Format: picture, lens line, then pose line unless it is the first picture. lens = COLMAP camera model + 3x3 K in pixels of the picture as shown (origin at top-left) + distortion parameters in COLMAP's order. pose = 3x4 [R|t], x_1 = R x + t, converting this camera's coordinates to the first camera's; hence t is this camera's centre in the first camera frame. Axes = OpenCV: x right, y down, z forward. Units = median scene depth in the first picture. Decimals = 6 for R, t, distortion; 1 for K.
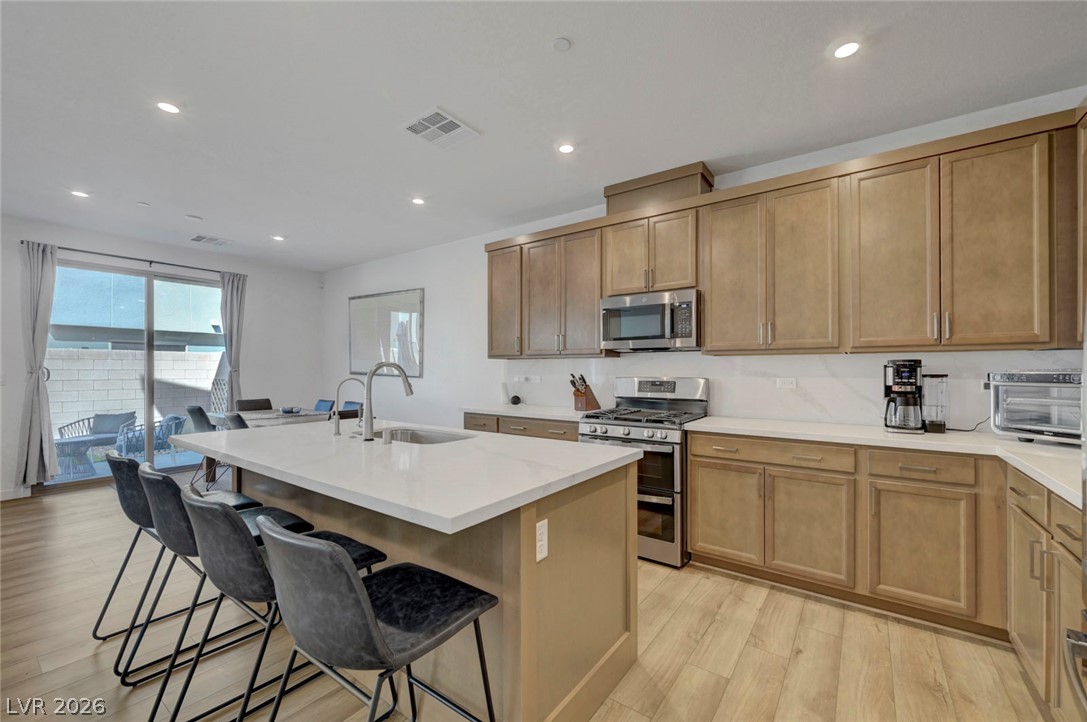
lens RADIAL K [[436.1, 0, 546.5], [0, 436.1, 365.0], [0, 0, 1]] dist [-0.003317, 0.001138]
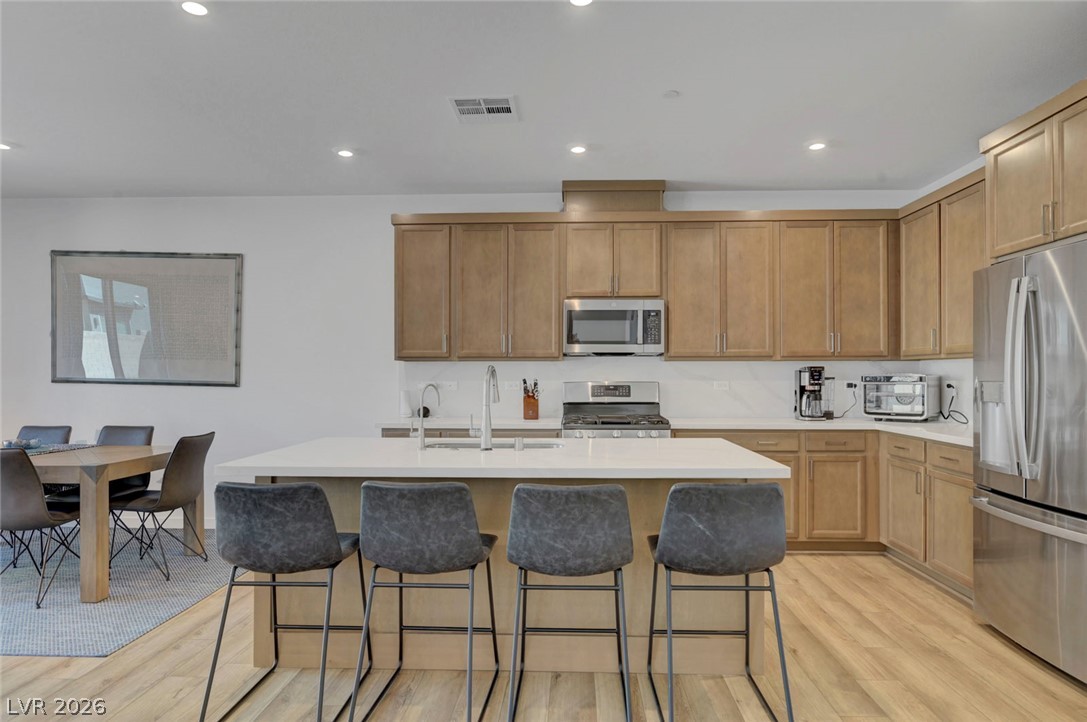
lens RADIAL K [[648.8, 0, 549.3], [0, 648.8, 360.4], [0, 0, 1]] dist [-0.003493, -0.003483]
pose [[0.832050, 0.007132, 0.554655, -0.843868], [-0.003730, 0.999967, -0.007262, -0.011086], [-0.554688, 0.003973, 0.832049, -0.189815]]
